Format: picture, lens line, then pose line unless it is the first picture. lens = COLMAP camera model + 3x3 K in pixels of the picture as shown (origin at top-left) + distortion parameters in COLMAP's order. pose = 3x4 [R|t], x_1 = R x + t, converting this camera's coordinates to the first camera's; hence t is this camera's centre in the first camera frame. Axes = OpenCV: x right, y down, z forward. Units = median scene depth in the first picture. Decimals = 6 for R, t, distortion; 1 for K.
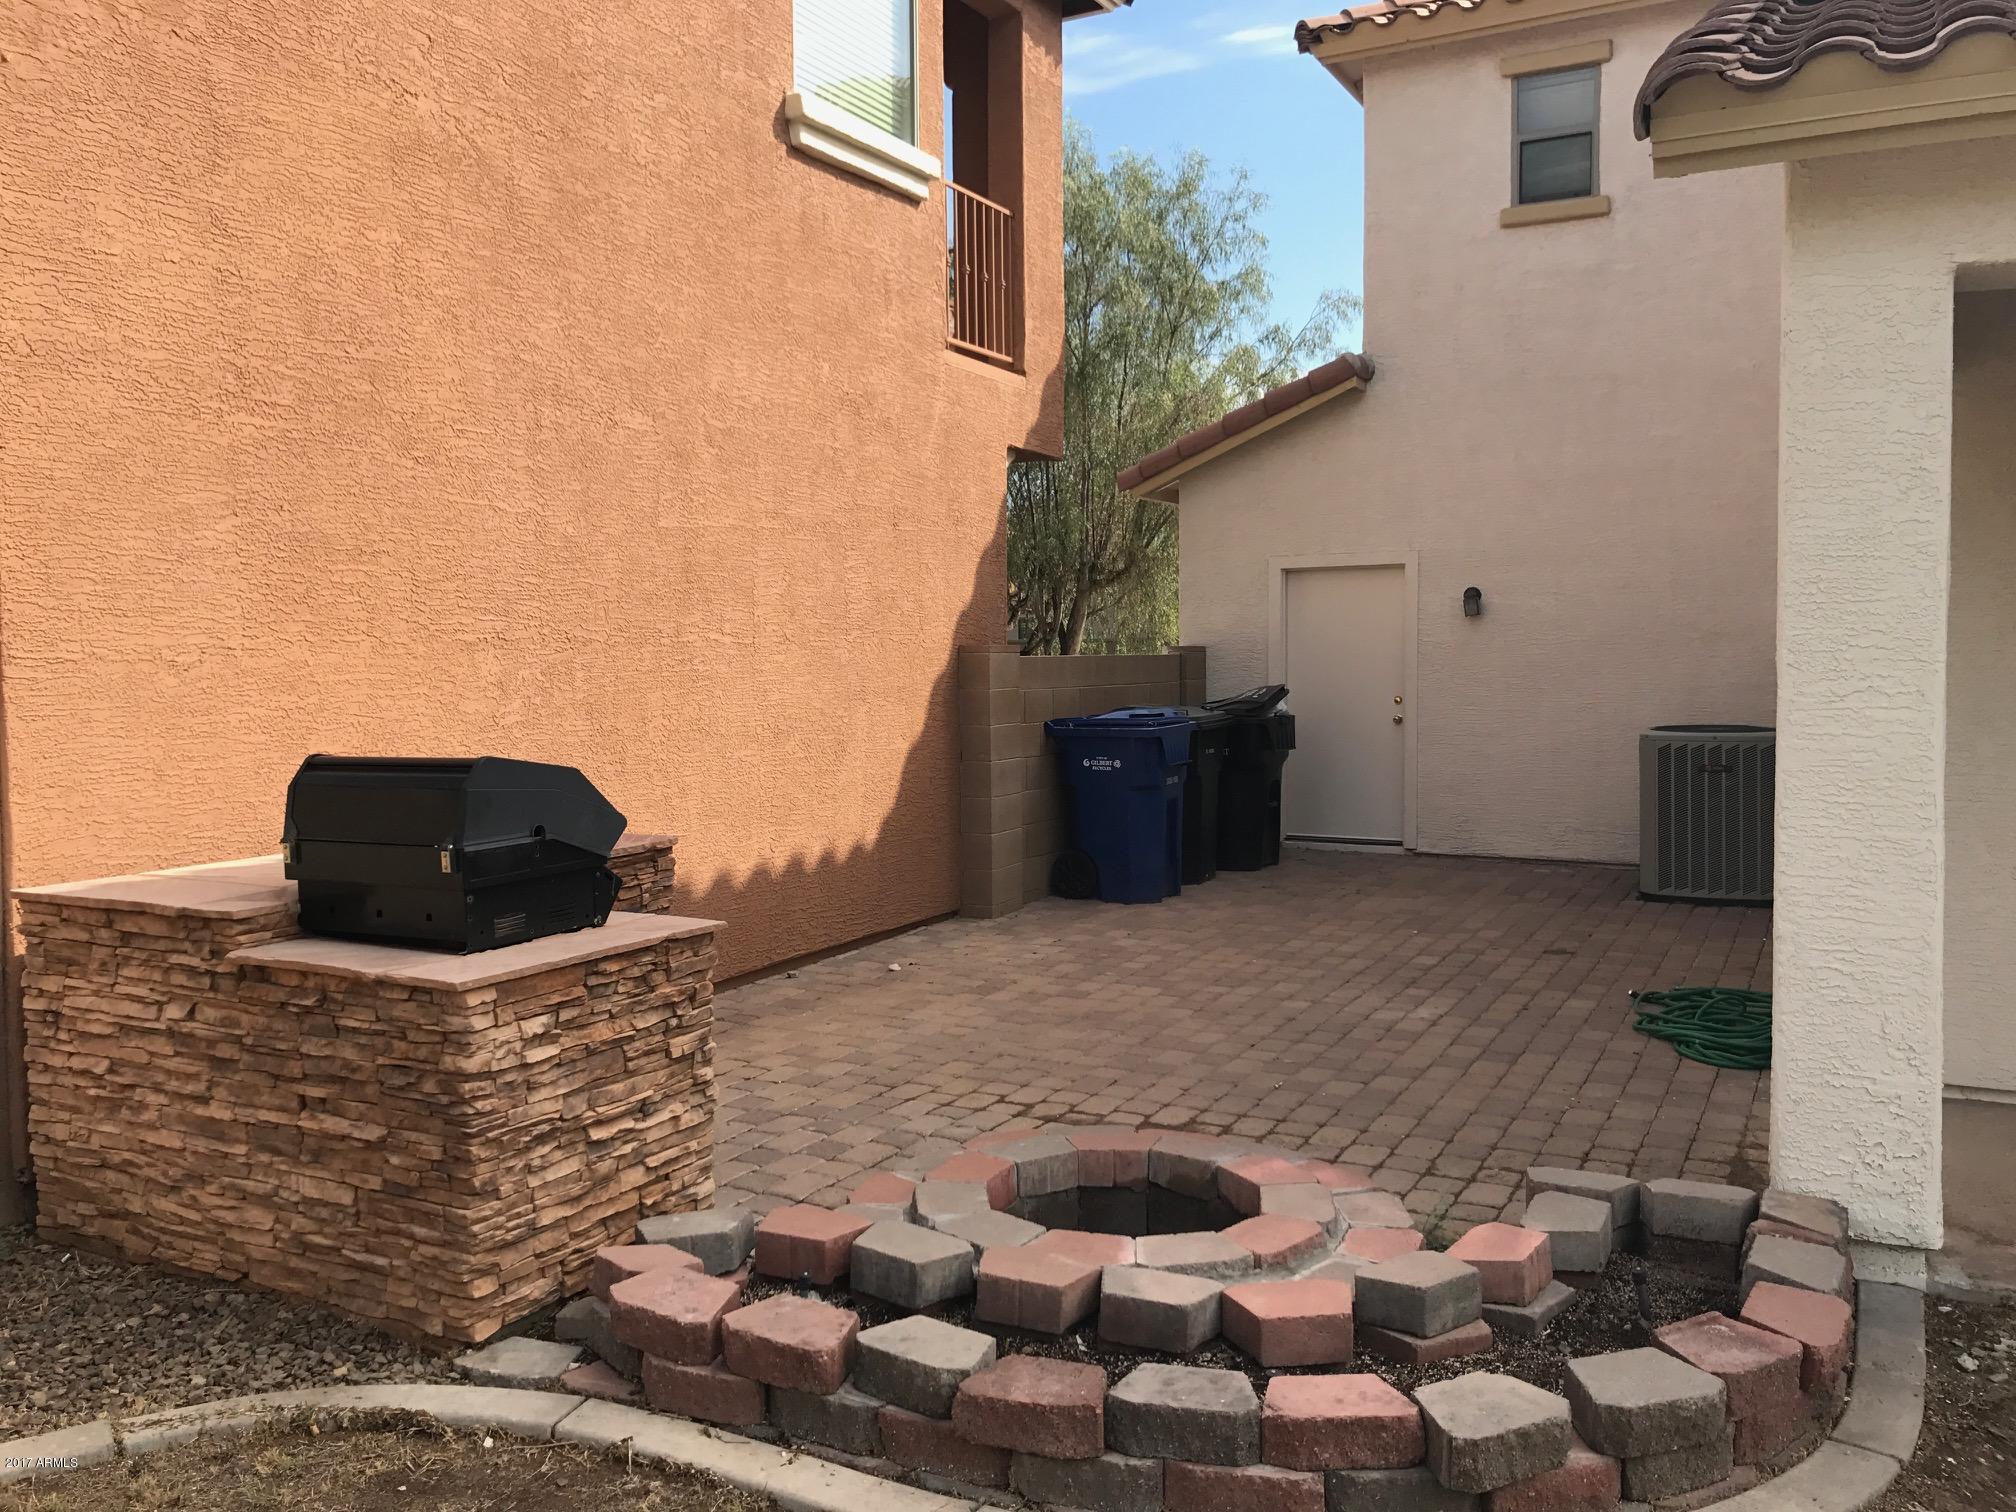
lens RADIAL K [[1686.1, 0, 1008.0], [0, 1686.1, 756.0], [0, 0, 1]] dist [0.005865, 0.004430]
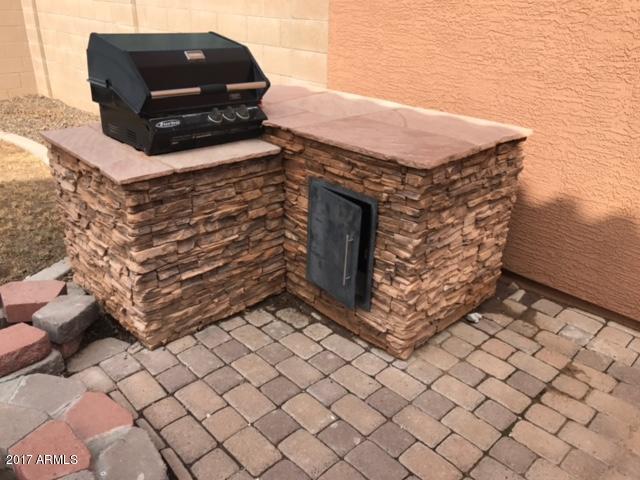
lens RADIAL K [[535.3, 0, 320.0], [0, 535.3, 240.0], [0, 0, 1]] dist [0.005865, 0.004430]
pose [[-0.321137, 0.404485, -0.856308, 0.152637], [-0.084360, 0.888388, 0.451276, -0.062736], [0.943268, 0.217159, -0.251172, 1.035974]]
